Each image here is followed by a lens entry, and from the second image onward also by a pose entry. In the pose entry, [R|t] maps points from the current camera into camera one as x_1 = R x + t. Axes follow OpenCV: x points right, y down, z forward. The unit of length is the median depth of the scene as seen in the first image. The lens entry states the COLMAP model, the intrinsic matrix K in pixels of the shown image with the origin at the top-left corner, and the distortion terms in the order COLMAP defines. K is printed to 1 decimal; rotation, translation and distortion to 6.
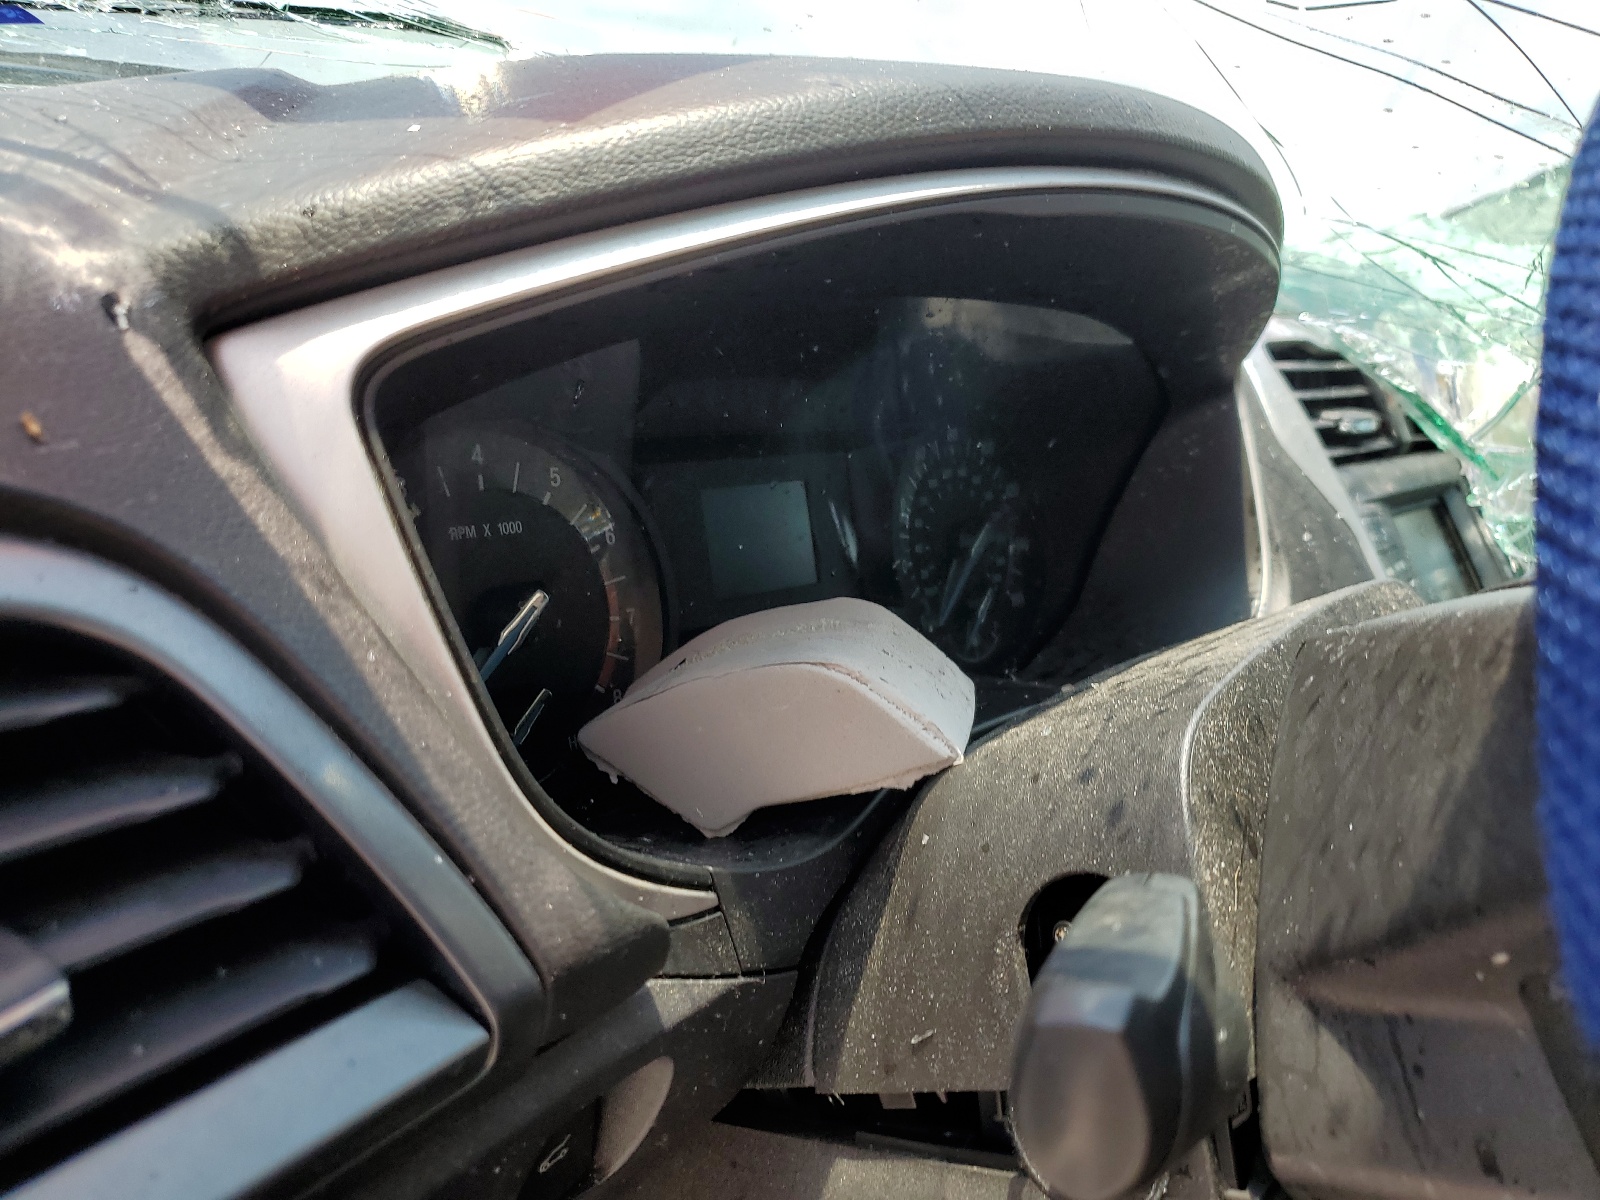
lens RADIAL K [[1195.8, 0, 800.0], [0, 1195.8, 600.0], [0, 0, 1]] dist [0.139875, -0.000214]
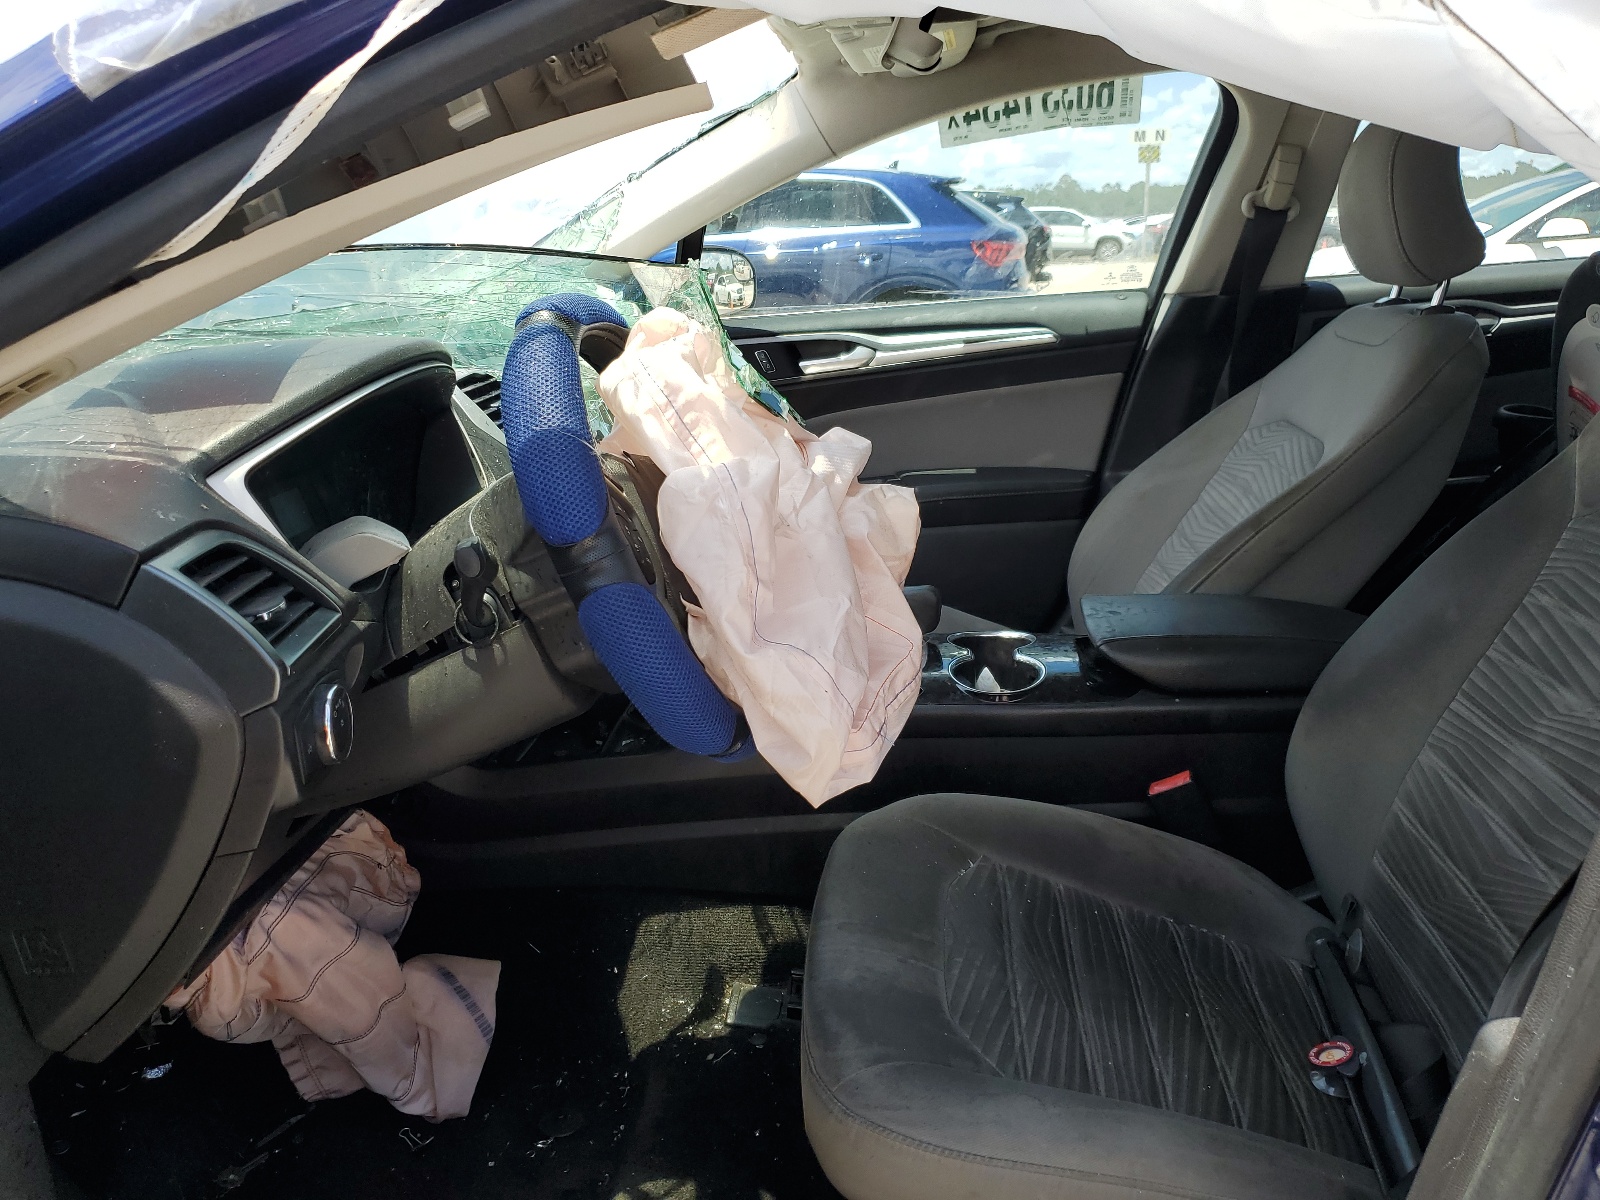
lens RADIAL K [[1220.1, 0, 800.0], [0, 1220.1, 600.0], [0, 0, 1]] dist [-0.001906, -0.000158]
pose [[0.800817, -0.293206, 0.522228, -0.794282], [0.258970, 0.955760, 0.139492, 0.074915], [-0.540024, 0.023534, 0.841321, -2.375606]]
